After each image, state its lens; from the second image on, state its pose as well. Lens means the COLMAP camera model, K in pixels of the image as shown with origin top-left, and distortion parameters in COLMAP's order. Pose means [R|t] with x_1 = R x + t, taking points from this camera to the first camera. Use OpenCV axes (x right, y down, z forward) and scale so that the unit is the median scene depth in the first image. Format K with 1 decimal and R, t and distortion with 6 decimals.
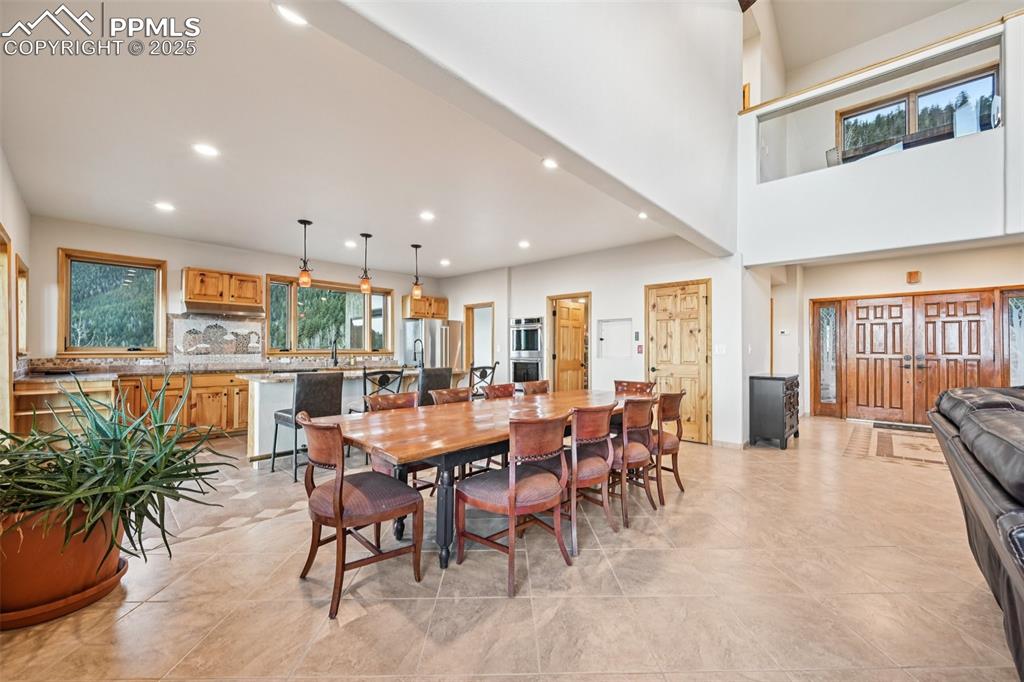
lens RADIAL K [[401.6, 0, 514.0], [0, 401.6, 345.5], [0, 0, 1]] dist [0.000037, 0.000403]
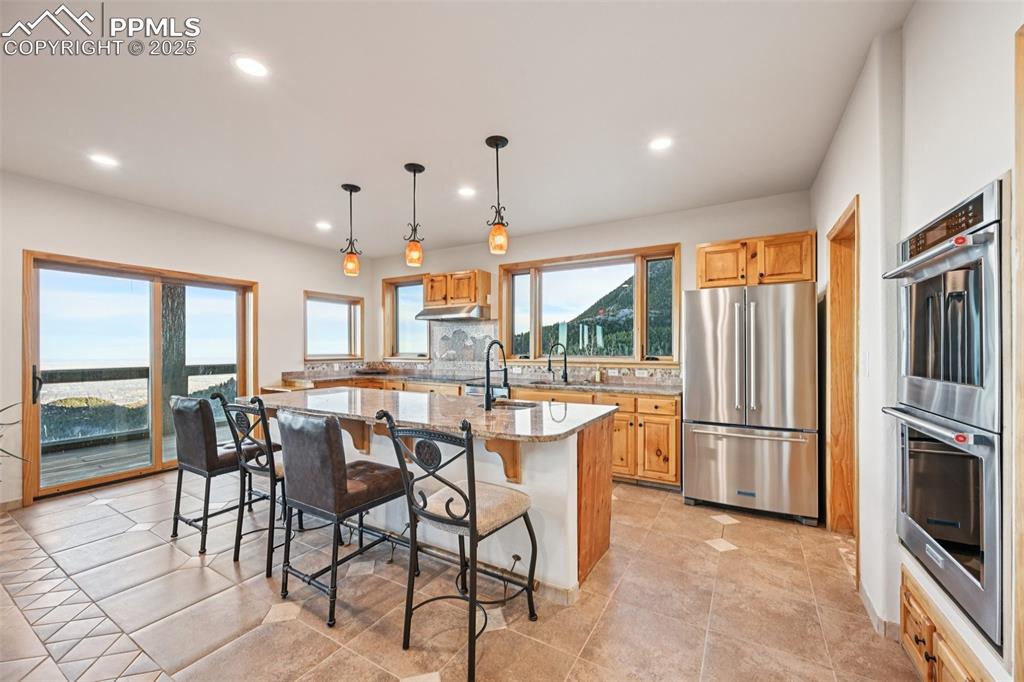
lens RADIAL K [[401.6, 0, 514.0], [0, 401.6, 345.5], [0, 0, 1]] dist [0.000037, 0.000403]
pose [[0.223789, -0.006391, -0.974617, 0.219120], [0.012620, 0.999914, -0.003659, -0.009463], [0.974556, -0.011480, 0.223850, 0.918231]]
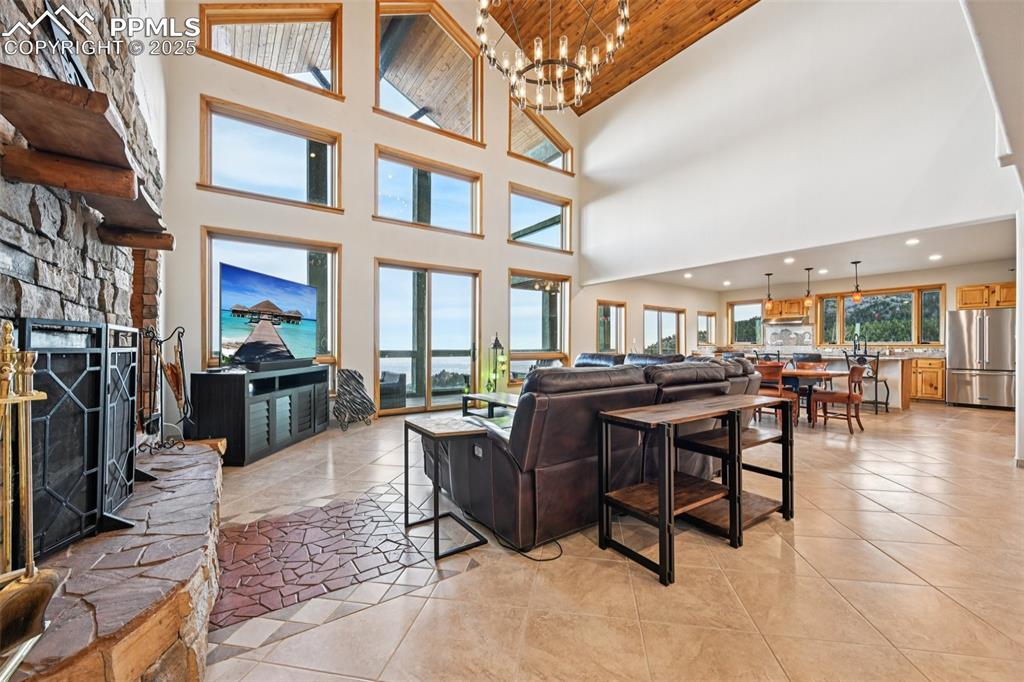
lens RADIAL K [[392.7, 0, 513.5], [0, 392.7, 336.8], [0, 0, 1]] dist [-0.006948, 0.000000]
pose [[-0.222109, -0.007212, -0.974995, 1.221170], [0.004929, 0.999952, -0.008520, -0.002417], [0.975009, -0.006698, -0.222063, 0.218121]]
